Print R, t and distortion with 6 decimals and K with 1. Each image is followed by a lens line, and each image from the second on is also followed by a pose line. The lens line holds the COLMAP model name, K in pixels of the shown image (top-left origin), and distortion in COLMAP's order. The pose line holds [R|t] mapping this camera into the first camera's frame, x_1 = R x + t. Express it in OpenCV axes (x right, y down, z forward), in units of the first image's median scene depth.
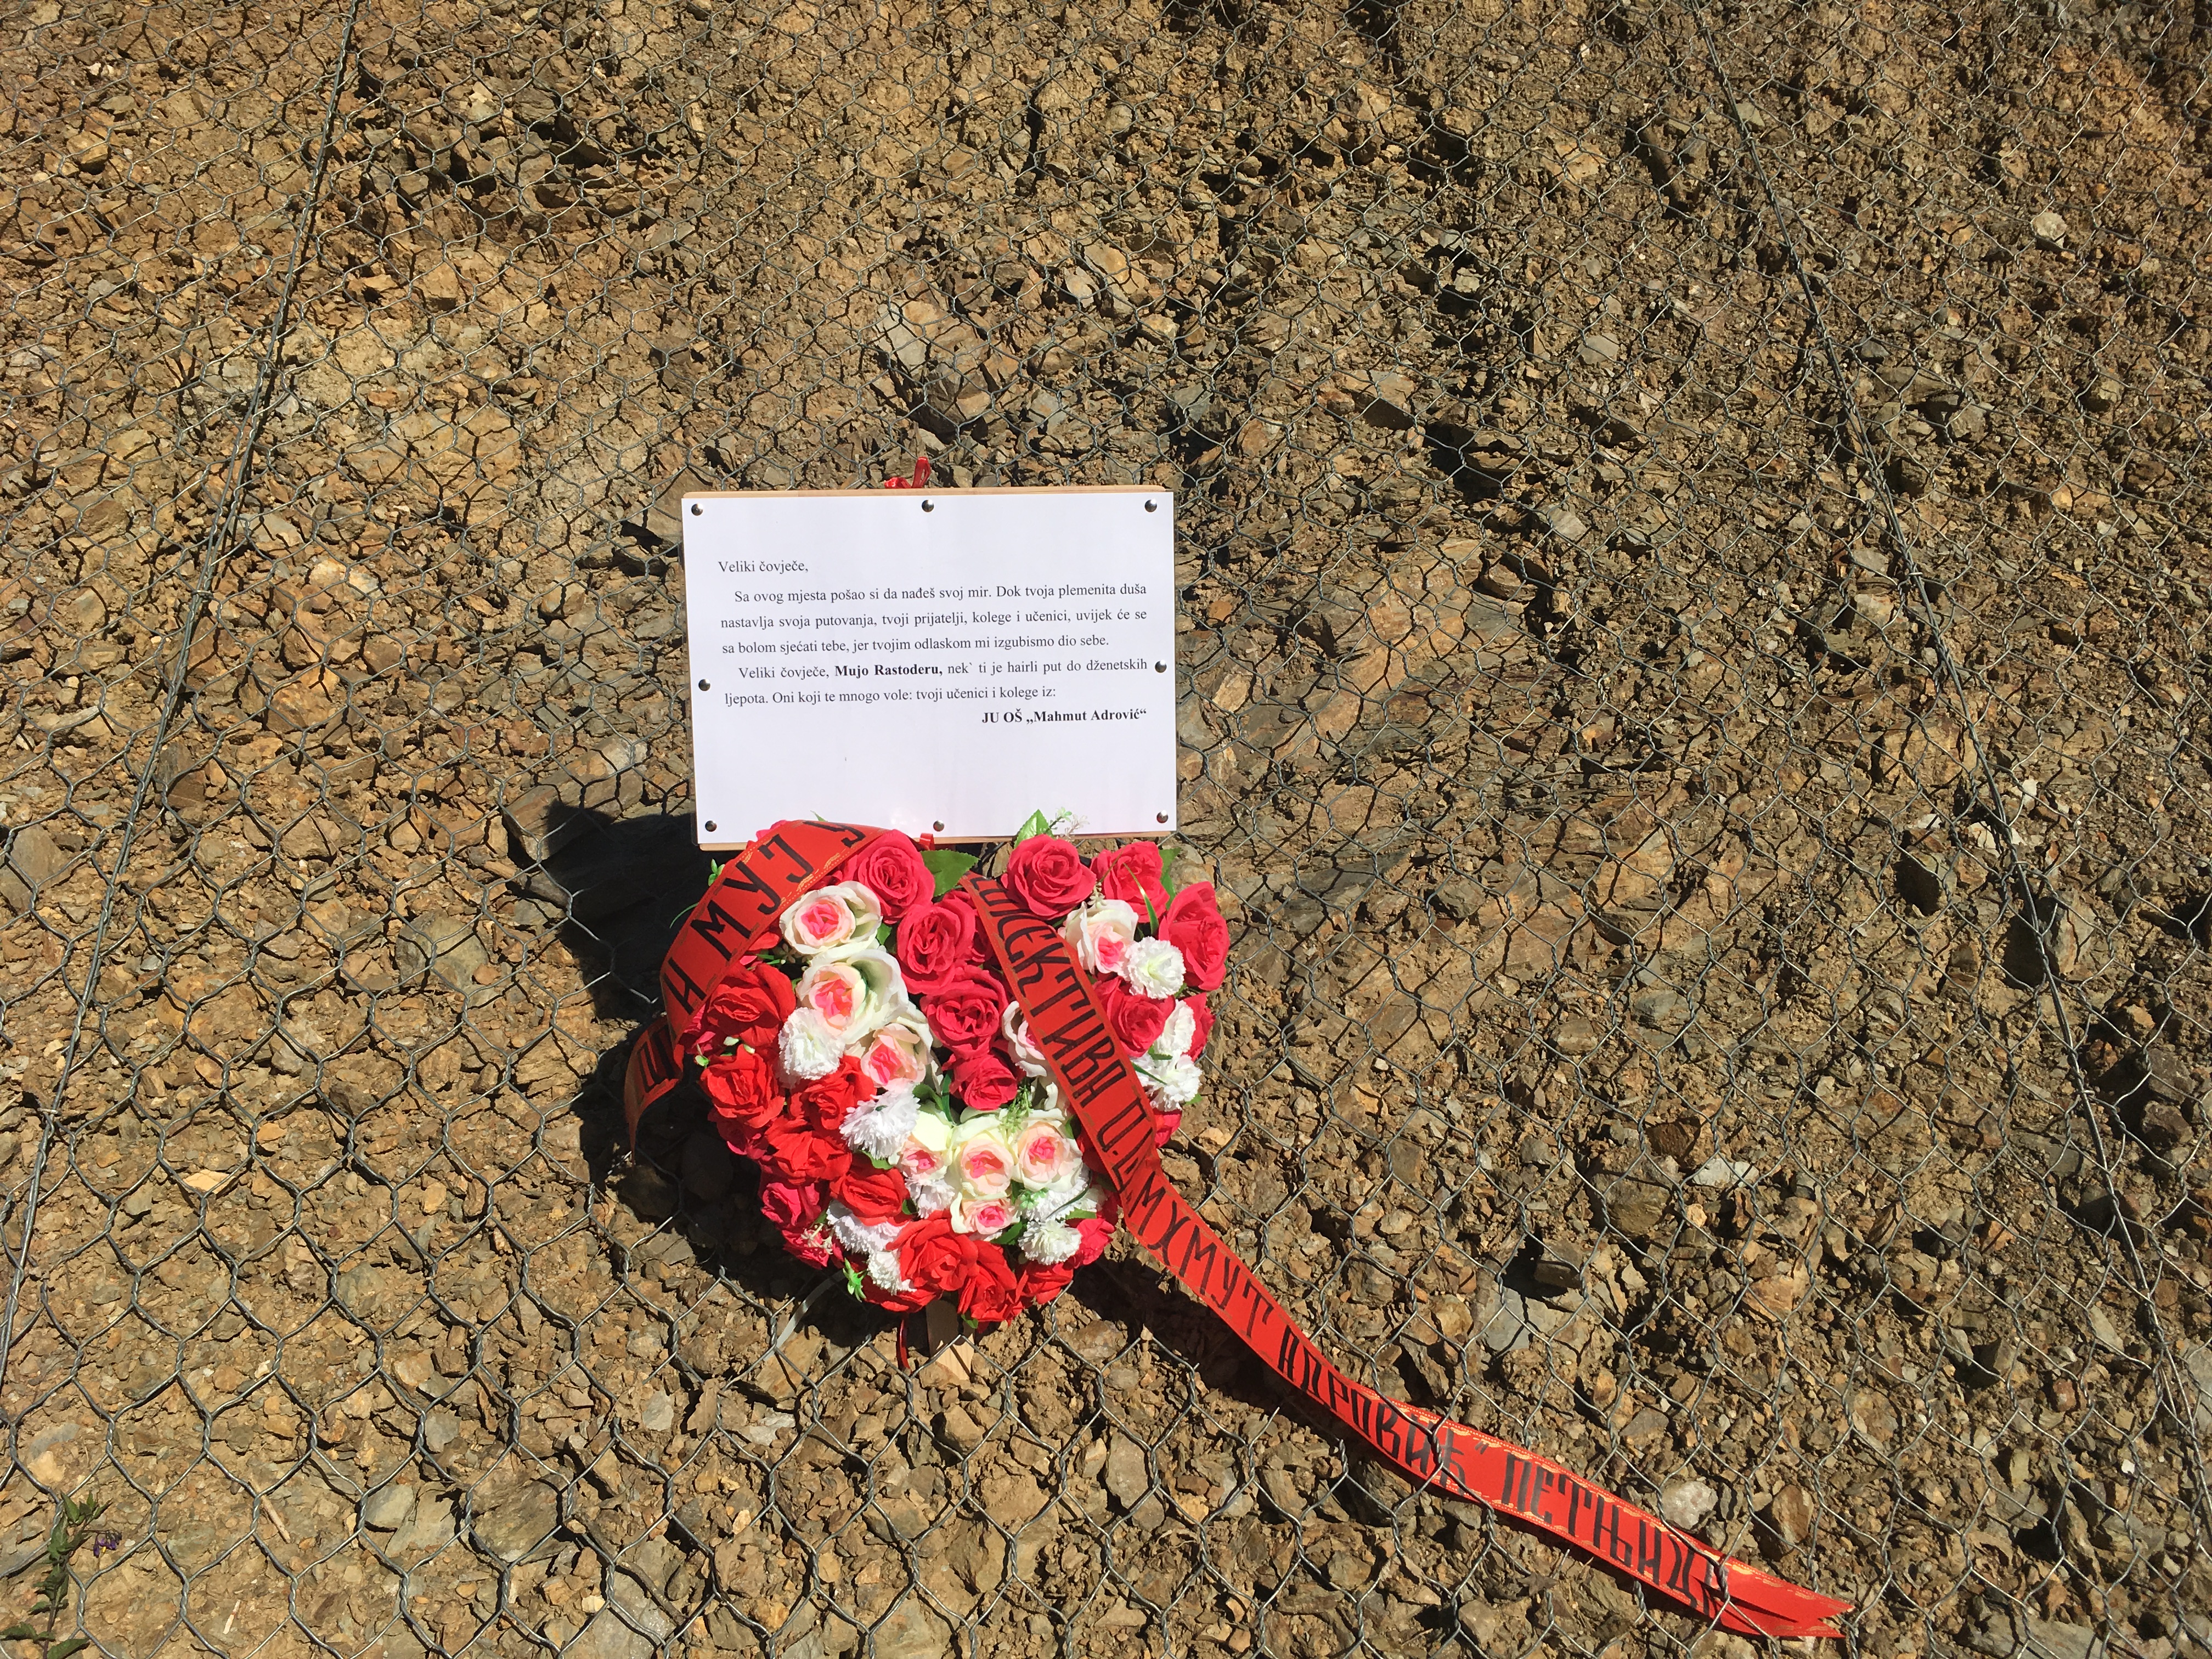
lens RADIAL K [[1869.5, 0, 1105.0], [0, 1869.5, 832.9], [0, 0, 1]] dist [0.035075, -0.002348]
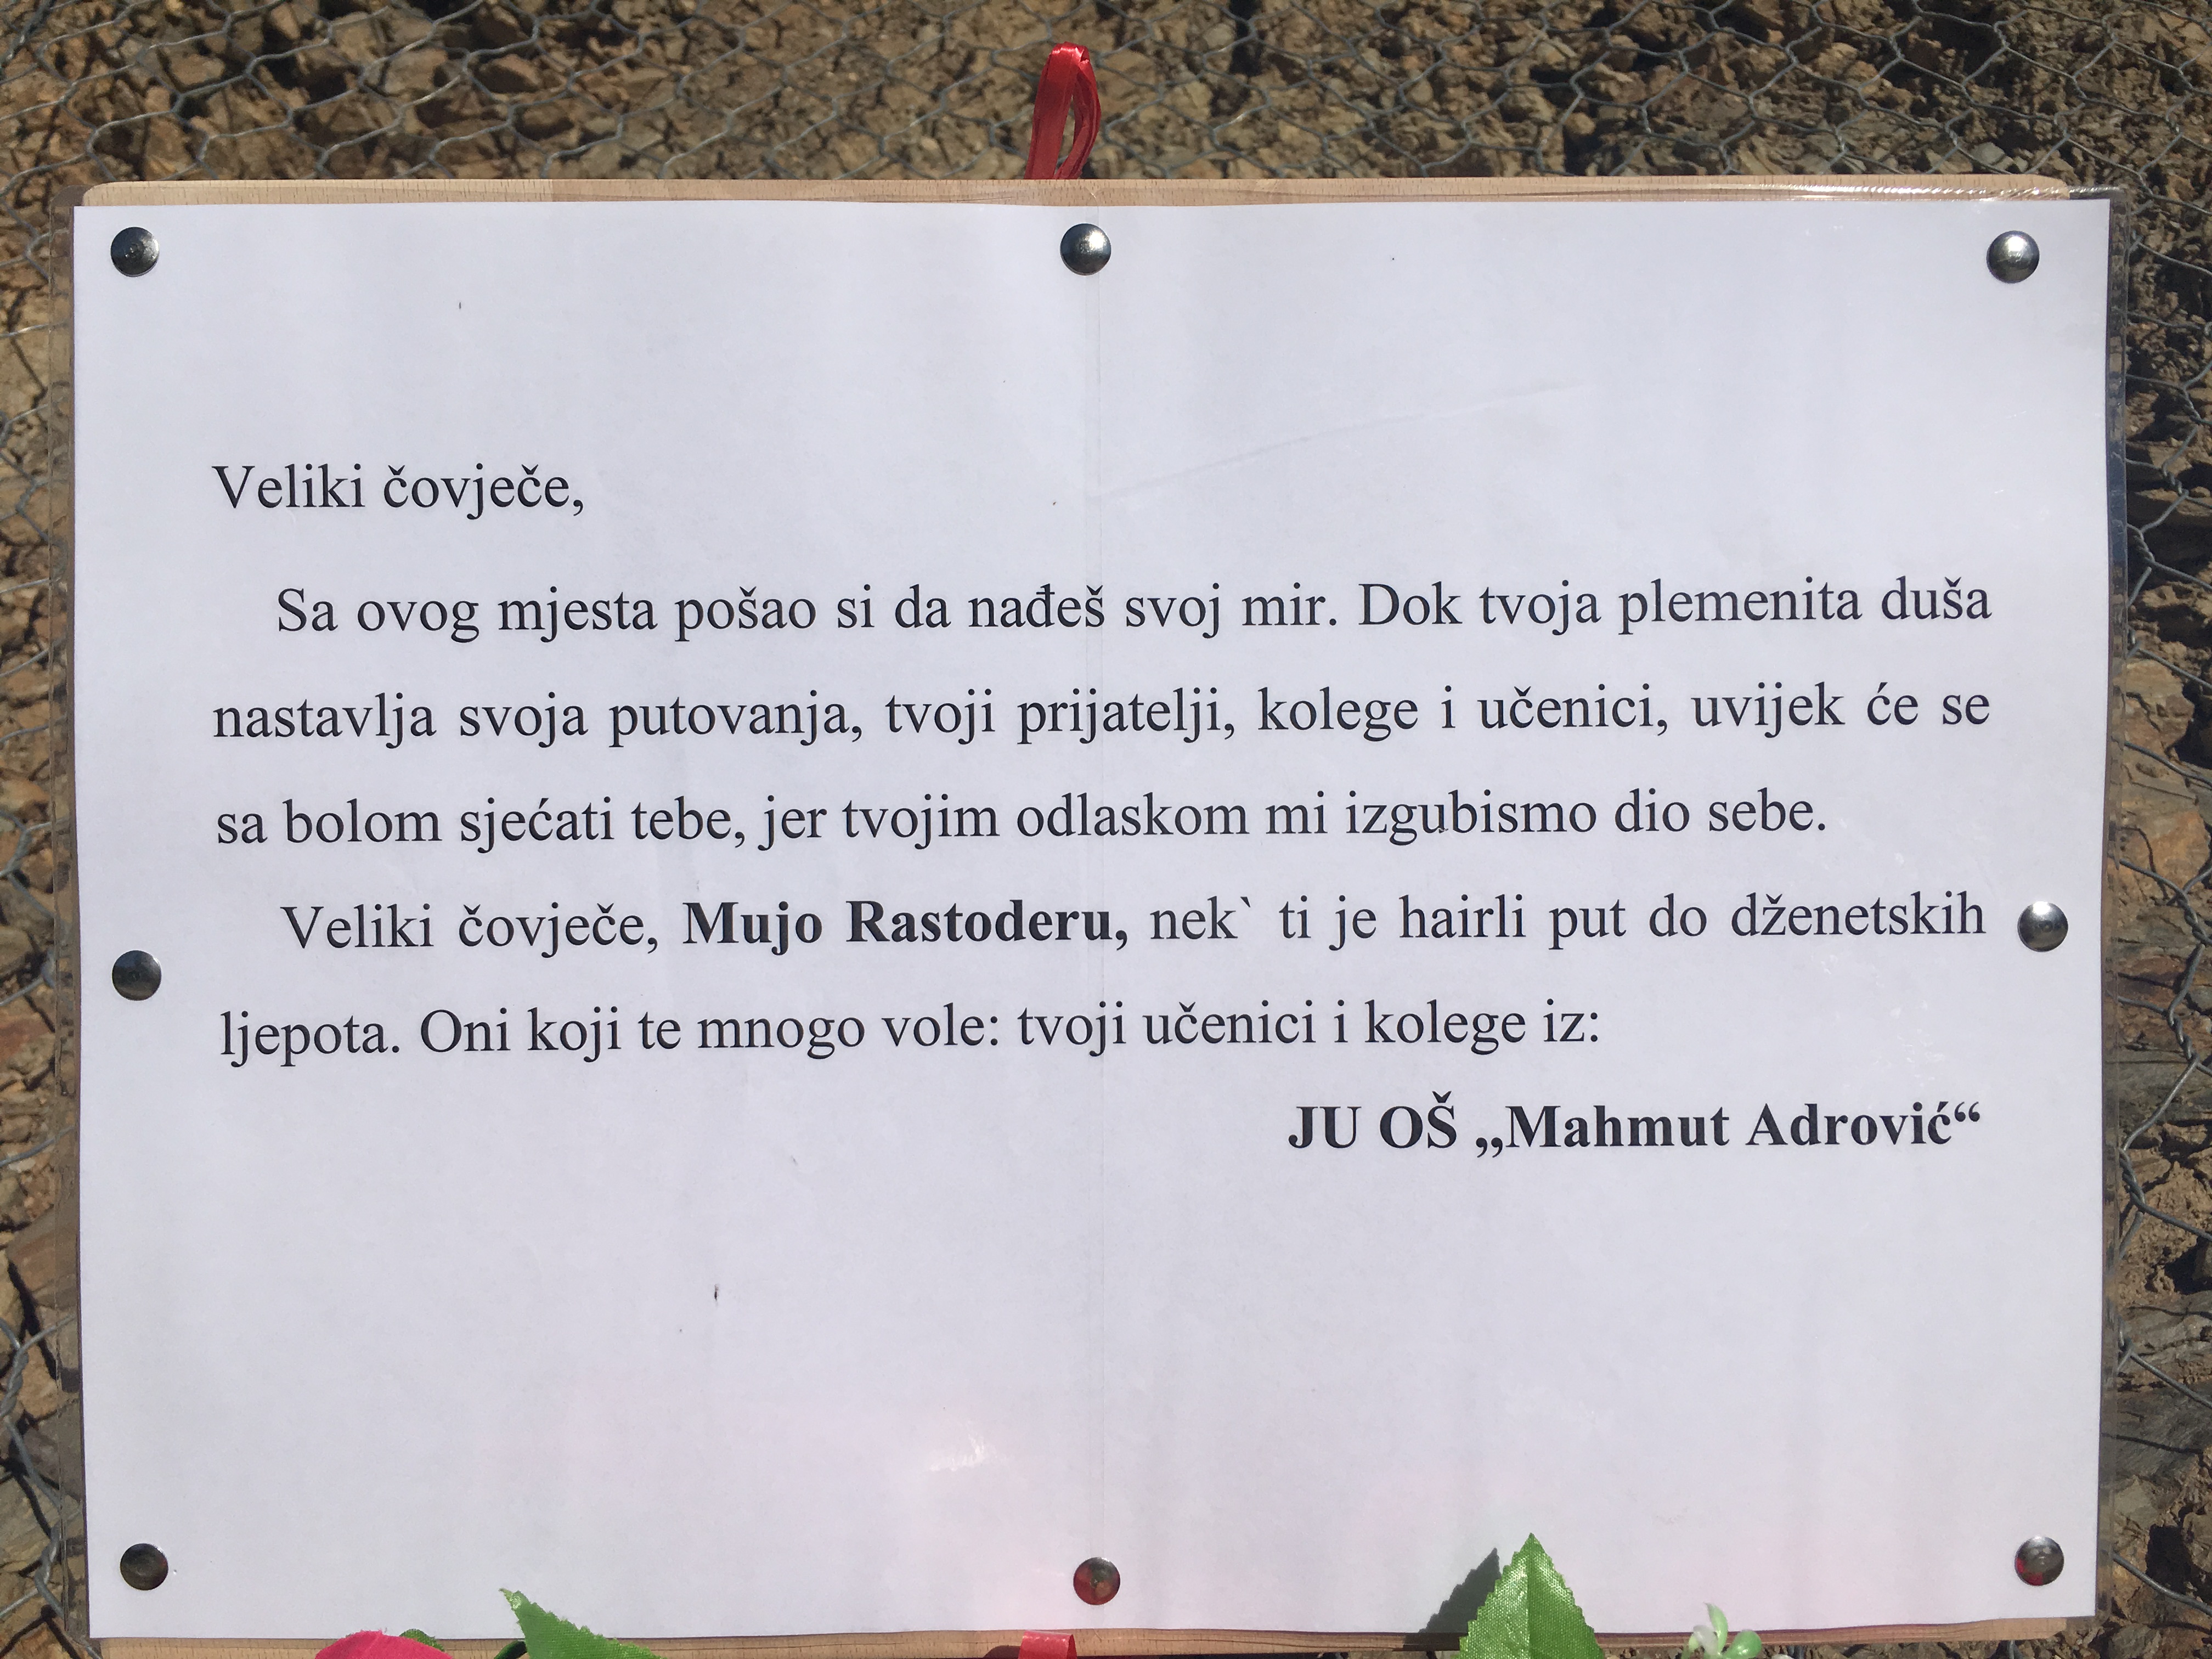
lens RADIAL K [[1869.5, 0, 1103.8], [0, 1869.5, 833.1], [0, 0, 1]] dist [0.035075, -0.002348]
pose [[0.998187, 0.013204, -0.058718, -0.046431], [-0.020290, 0.992352, -0.121758, -0.042410], [0.056661, 0.122729, 0.990821, 0.463633]]
